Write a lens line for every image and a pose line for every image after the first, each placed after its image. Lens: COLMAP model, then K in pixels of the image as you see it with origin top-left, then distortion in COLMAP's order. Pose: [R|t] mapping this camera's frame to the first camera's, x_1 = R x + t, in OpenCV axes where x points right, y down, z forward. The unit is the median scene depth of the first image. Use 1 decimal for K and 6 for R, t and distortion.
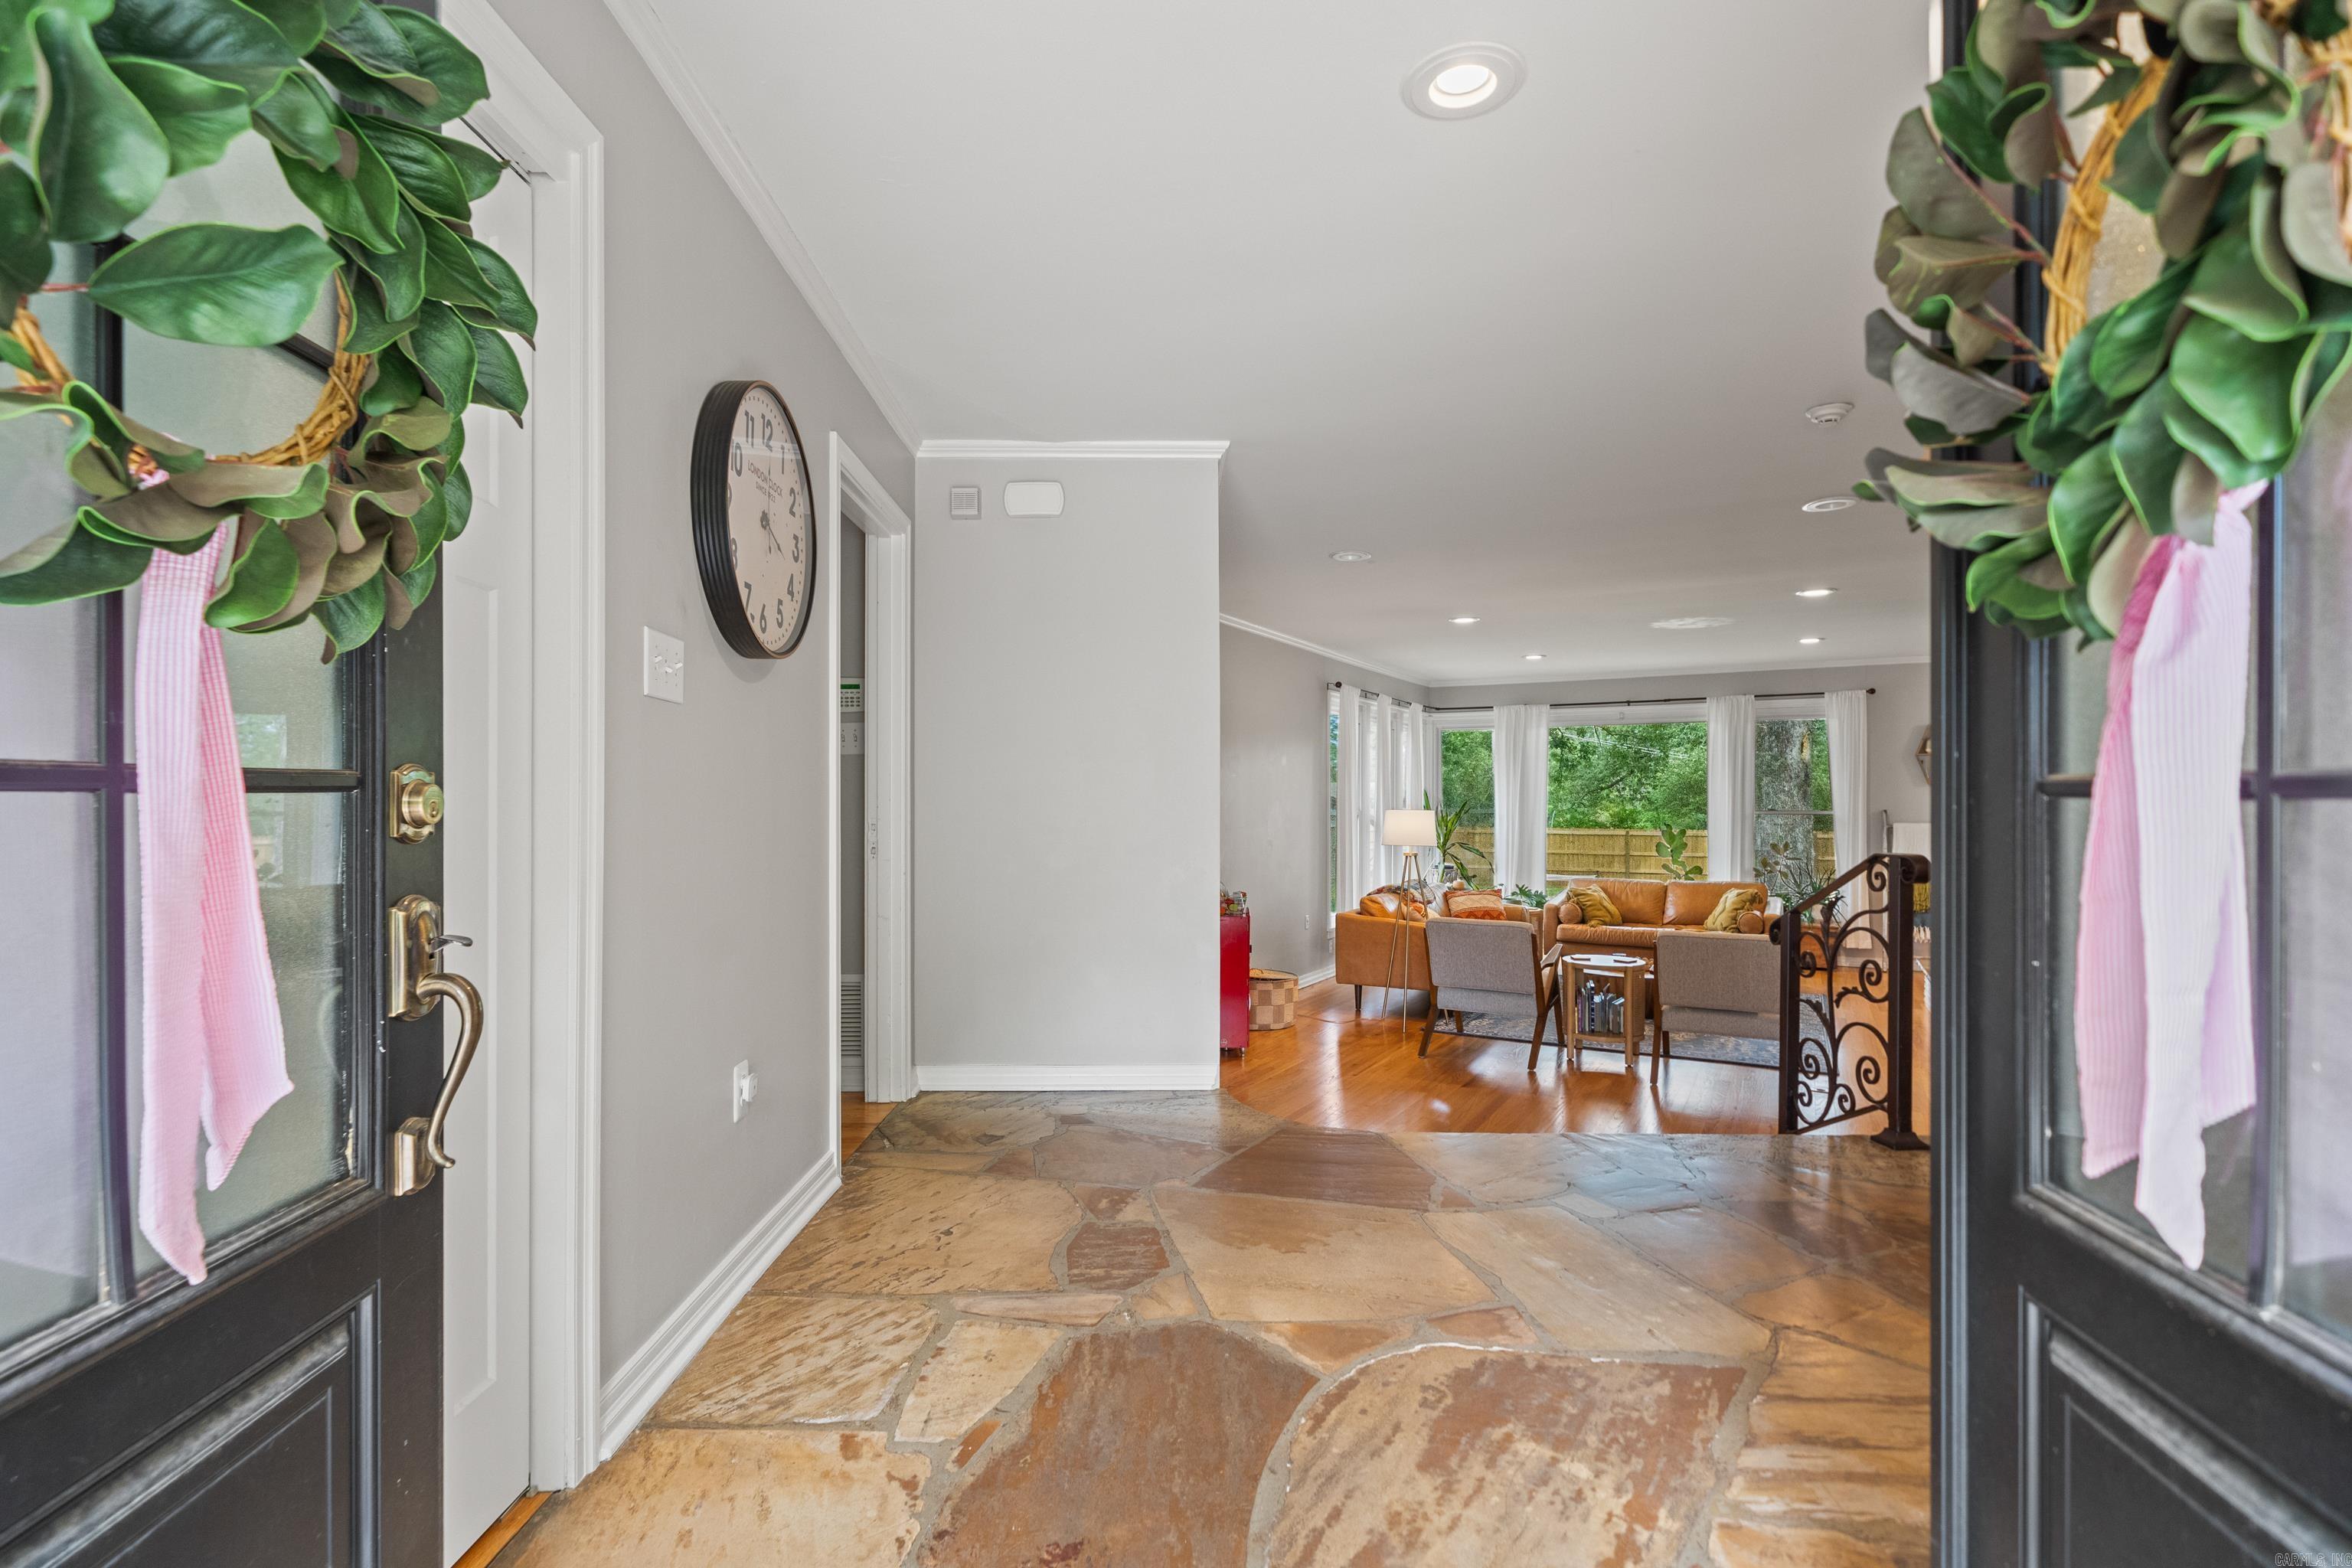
lens RADIAL K [[1082.5, 0, 1164.9], [0, 1082.5, 800.3], [0, 0, 1]] dist [0.001027, 0.000118]
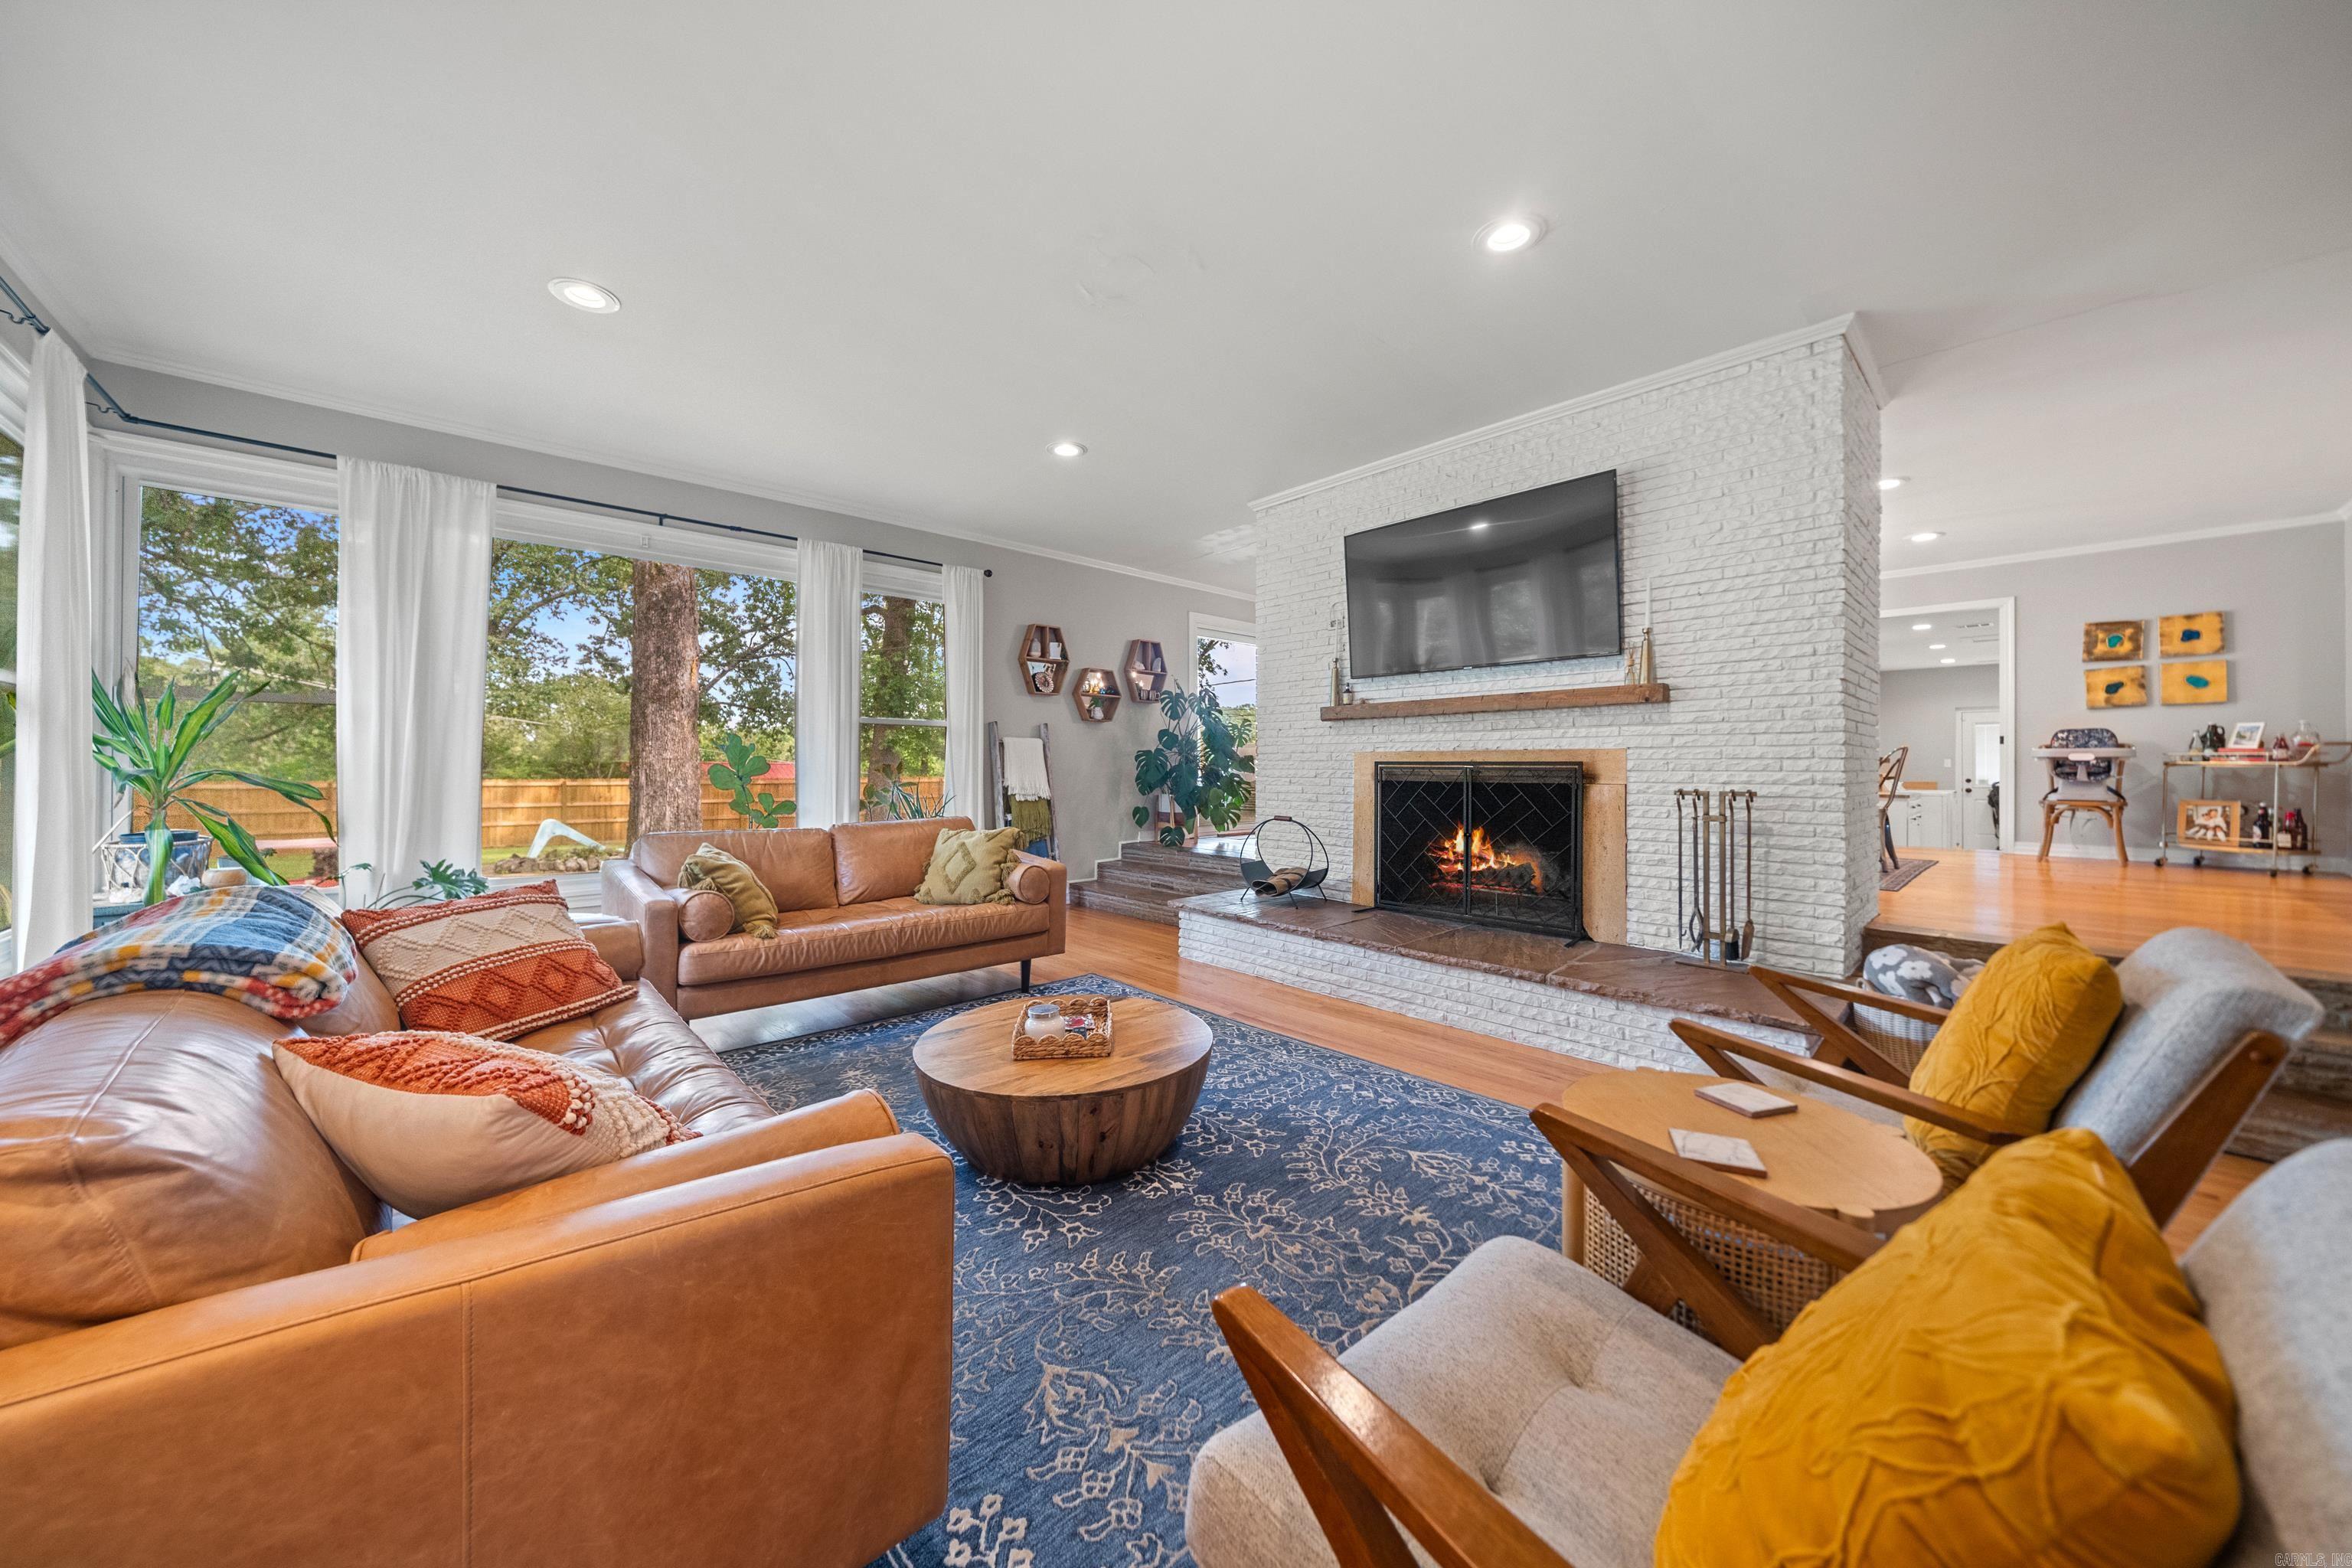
lens RADIAL K [[813.4, 0, 1149.1], [0, 813.4, 763.6], [0, 0, 1]] dist [-0.001205, -0.000366]
pose [[0.321970, 0.003786, 0.946742, 0.123367], [-0.004602, 0.999986, -0.002433, 0.043679], [-0.946739, -0.003574, 0.321983, 0.719137]]
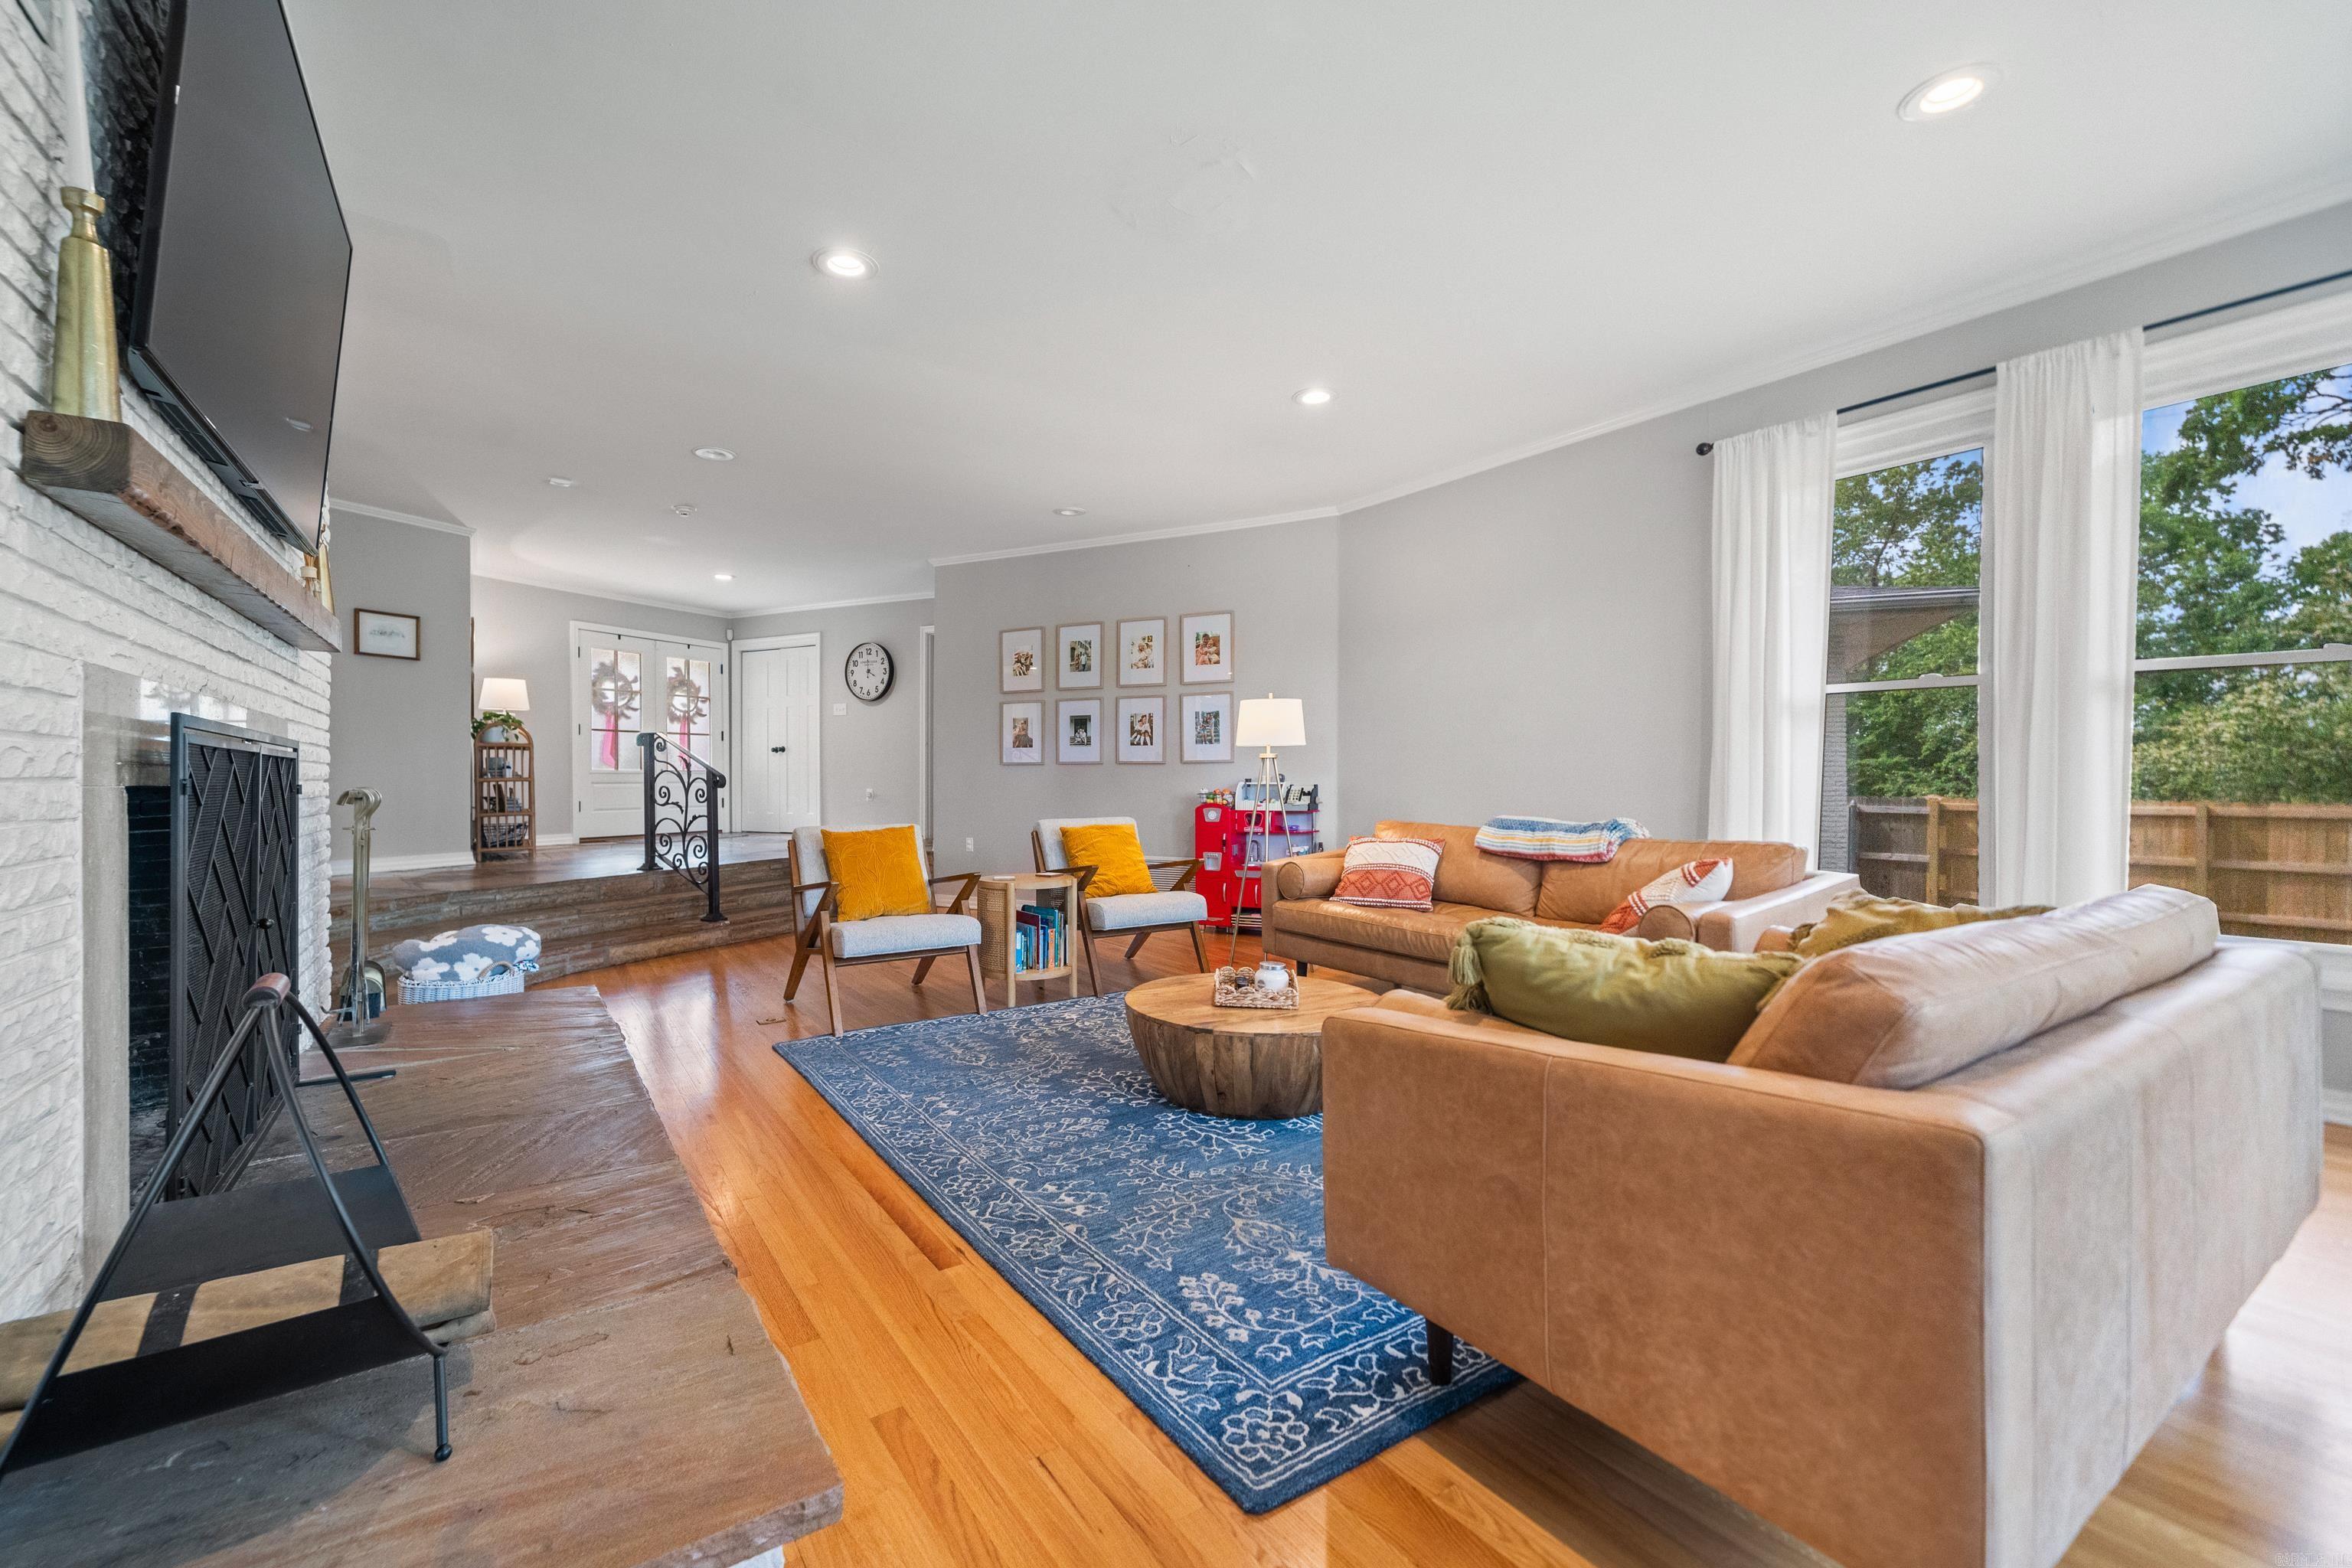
lens RADIAL K [[980.0, 0, 1176.7], [0, 980.0, 785.2], [0, 0, 1]] dist [0.001974, 0.000051]
pose [[-0.419937, 0.005053, -0.907539, 0.684203], [0.004305, 0.999984, 0.003576, 0.052037], [0.907543, -0.002405, -0.419952, 0.946908]]
